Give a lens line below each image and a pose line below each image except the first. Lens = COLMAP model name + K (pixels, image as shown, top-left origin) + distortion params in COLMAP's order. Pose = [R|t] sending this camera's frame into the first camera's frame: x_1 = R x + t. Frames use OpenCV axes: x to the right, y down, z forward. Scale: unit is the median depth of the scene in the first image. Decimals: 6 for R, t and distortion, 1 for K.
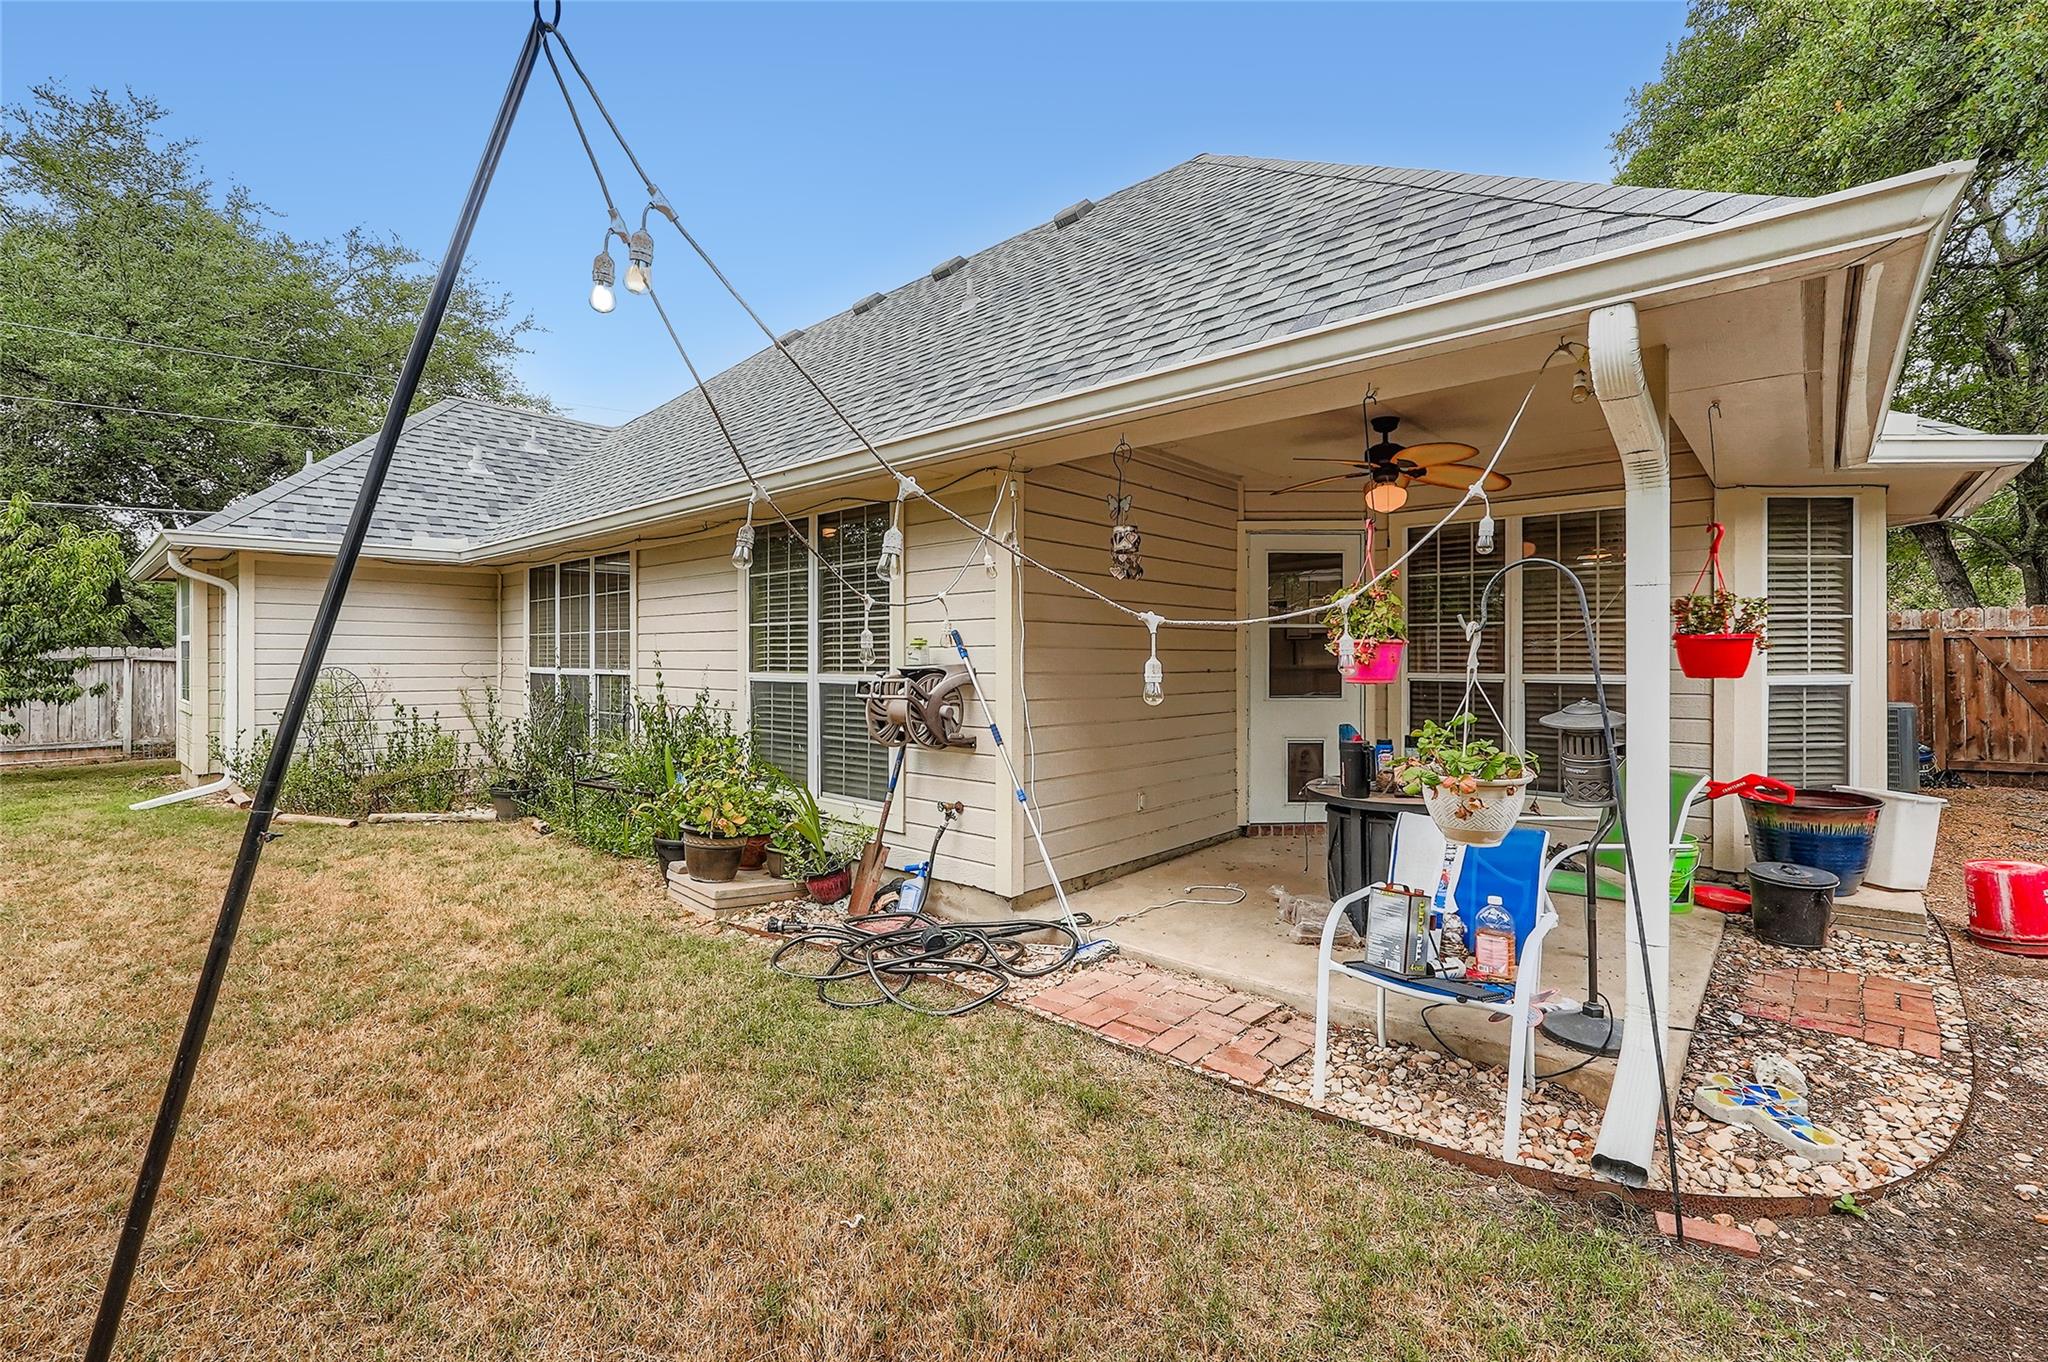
lens RADIAL K [[888.6, 0, 1027.2], [0, 888.6, 654.9], [0, 0, 1]] dist [-0.021342, 0.000486]
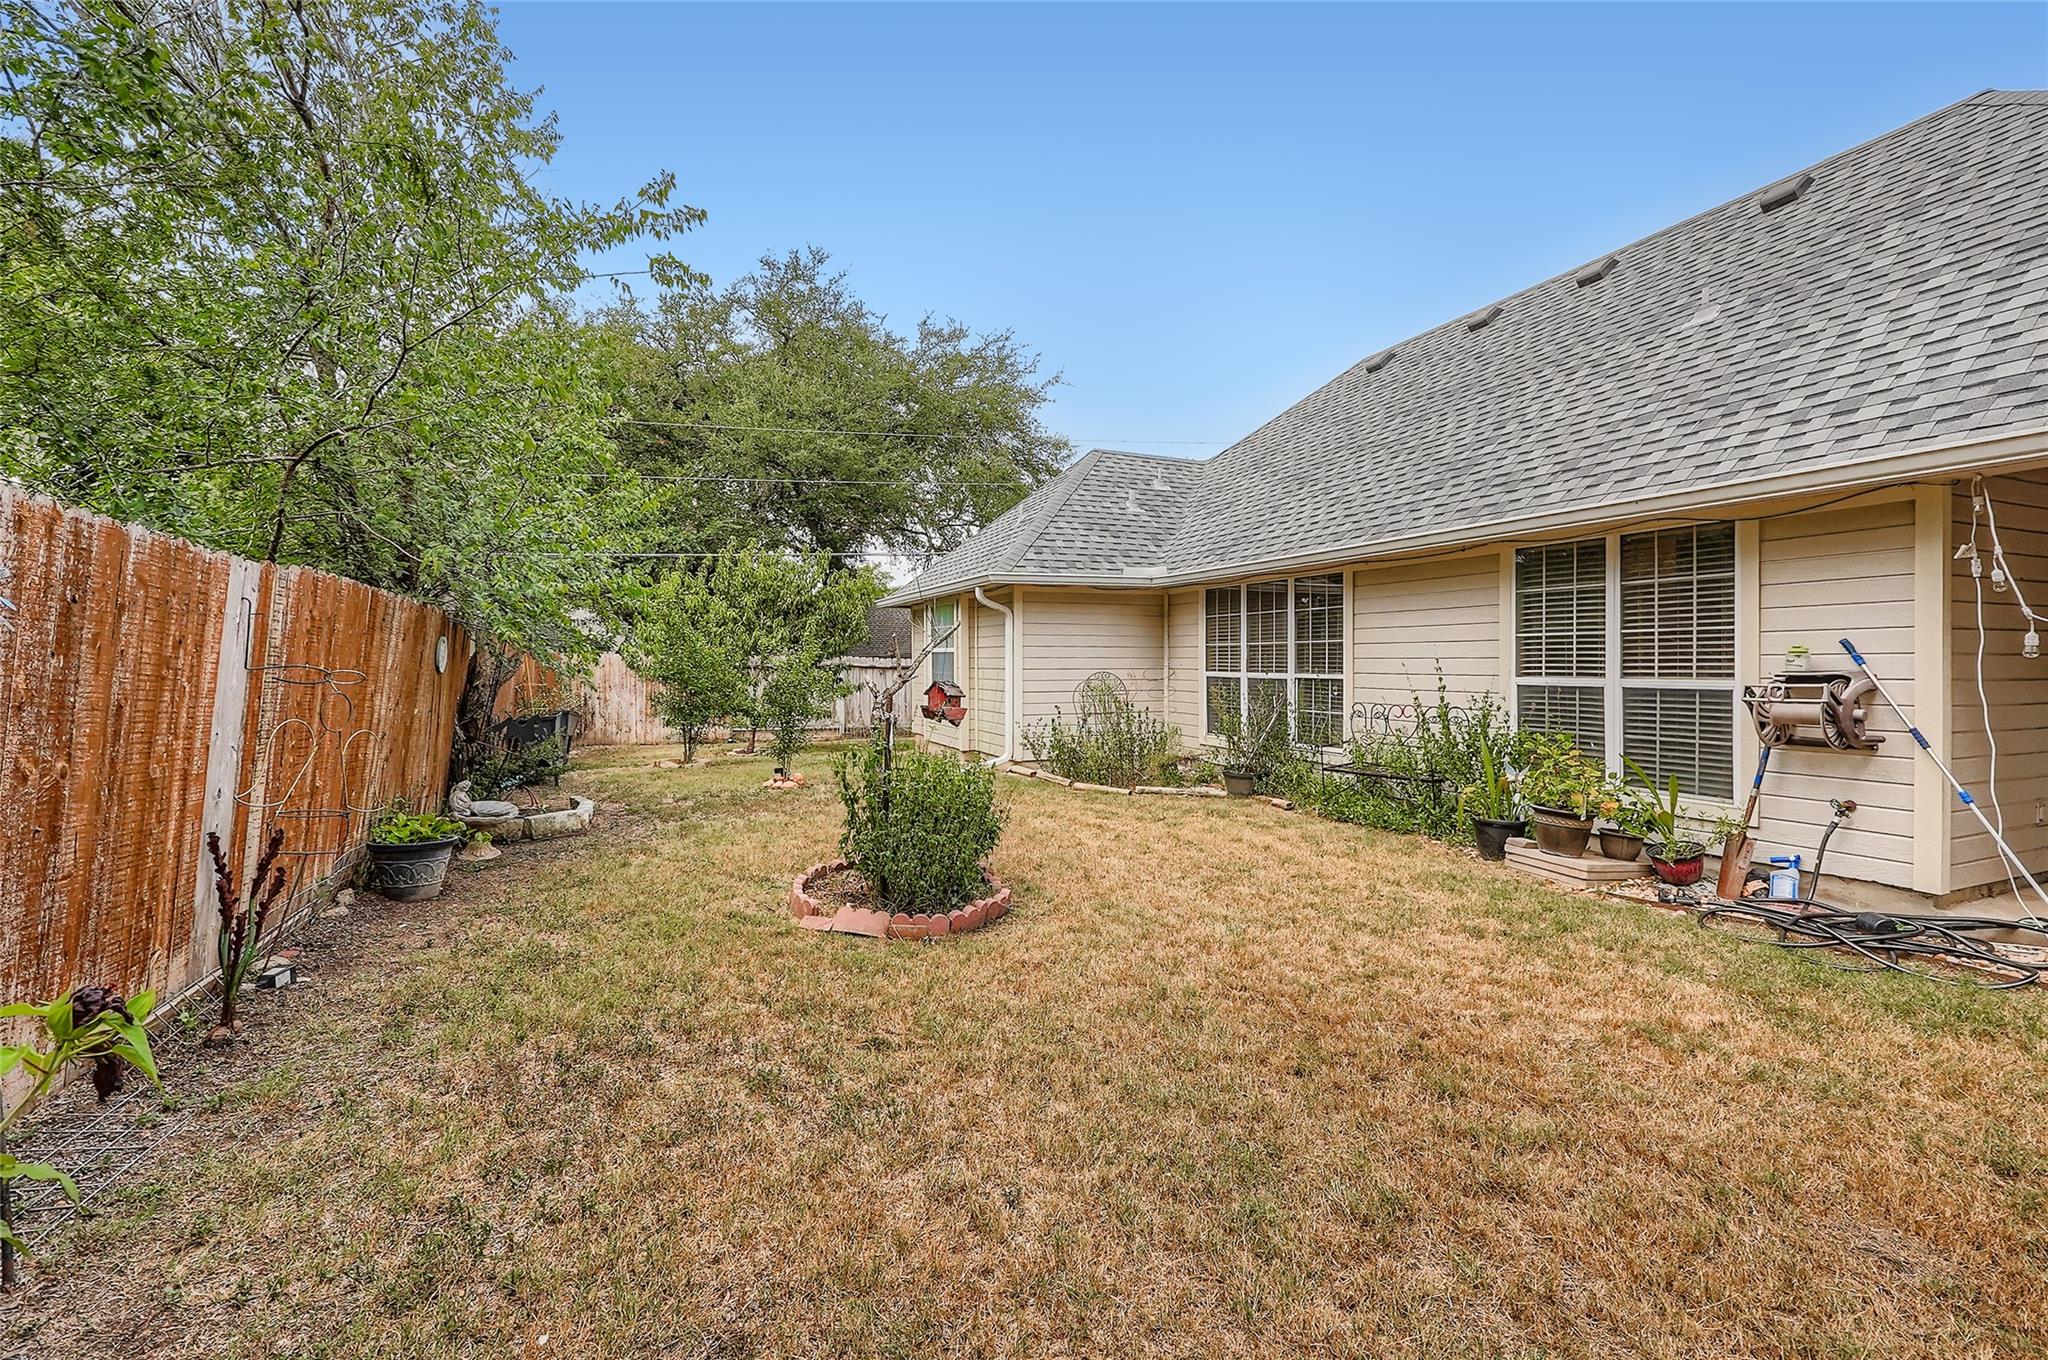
lens RADIAL K [[888.6, 0, 1027.2], [0, 888.6, 653.9], [0, 0, 1]] dist [-0.021342, 0.000486]
pose [[0.892445, -0.007107, -0.451100, -0.376358], [0.004870, 0.999969, -0.006121, -0.006294], [0.451130, 0.003266, 0.892452, -0.290050]]
